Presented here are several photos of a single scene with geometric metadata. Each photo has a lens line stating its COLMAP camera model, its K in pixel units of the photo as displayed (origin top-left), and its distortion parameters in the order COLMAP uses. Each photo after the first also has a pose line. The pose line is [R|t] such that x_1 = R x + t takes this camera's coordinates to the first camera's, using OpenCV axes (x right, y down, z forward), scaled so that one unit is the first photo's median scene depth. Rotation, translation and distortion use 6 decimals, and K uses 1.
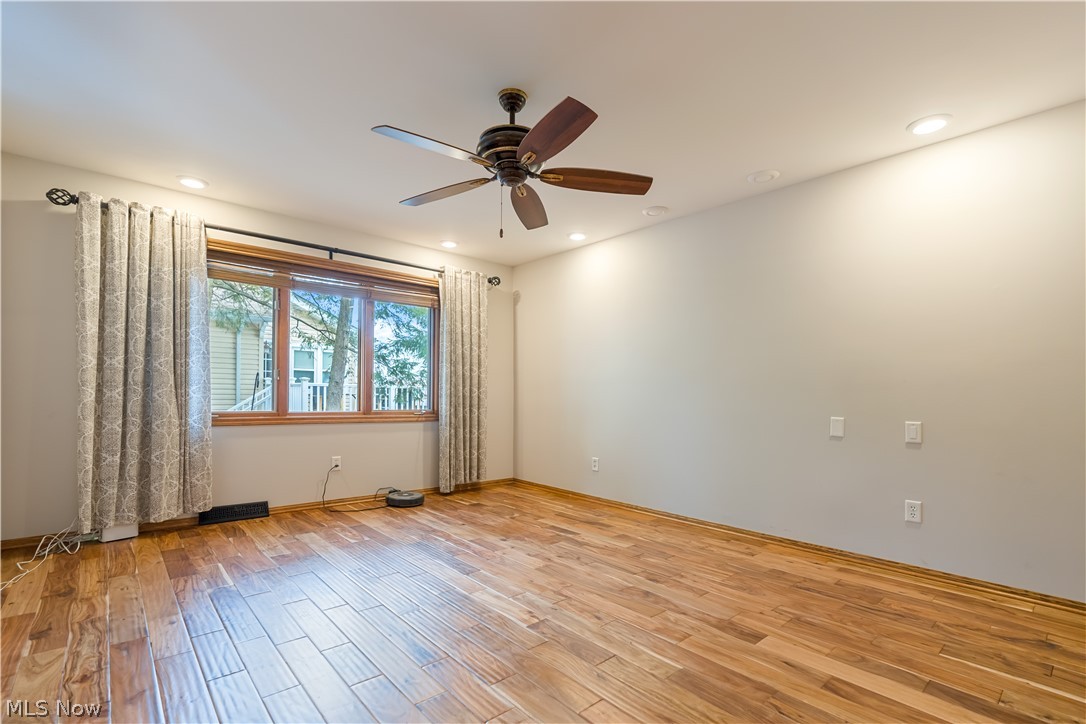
lens RADIAL K [[497.9, 0, 542.3], [0, 497.9, 386.7], [0, 0, 1]] dist [-0.003965, 0.000494]
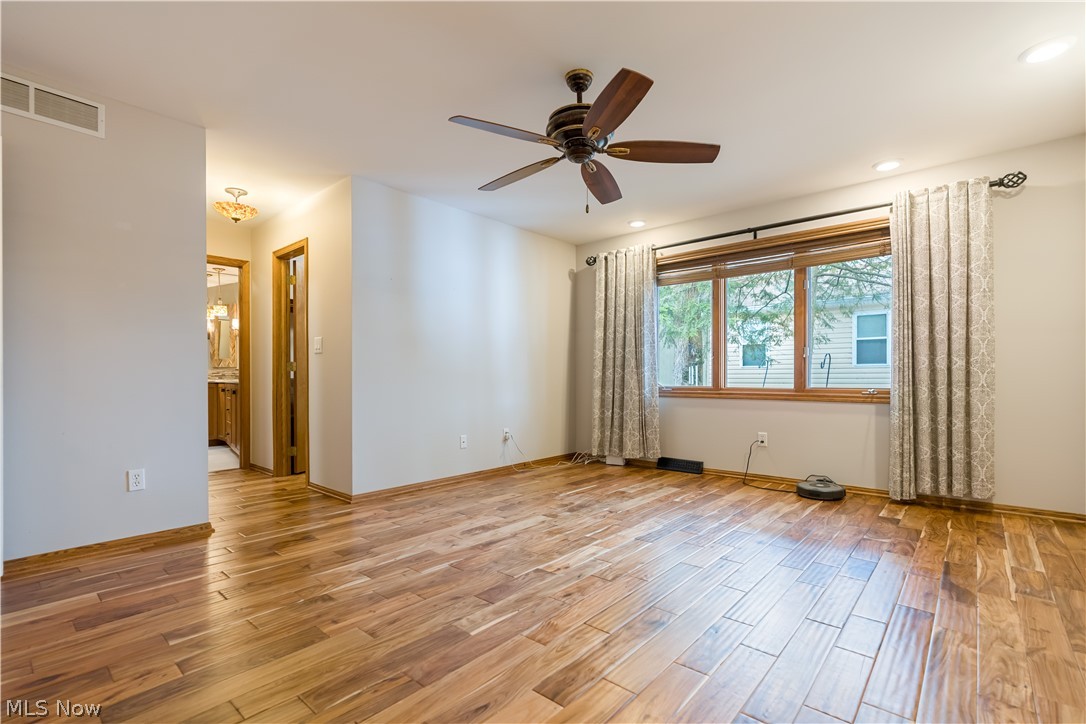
lens RADIAL K [[497.9, 0, 542.3], [0, 497.9, 386.7], [0, 0, 1]] dist [-0.003965, 0.000494]
pose [[0.132184, 0.004069, -0.991217, 0.658333], [0.020315, 0.999770, 0.006814, 0.038802], [0.991017, -0.021037, 0.132071, 0.528071]]
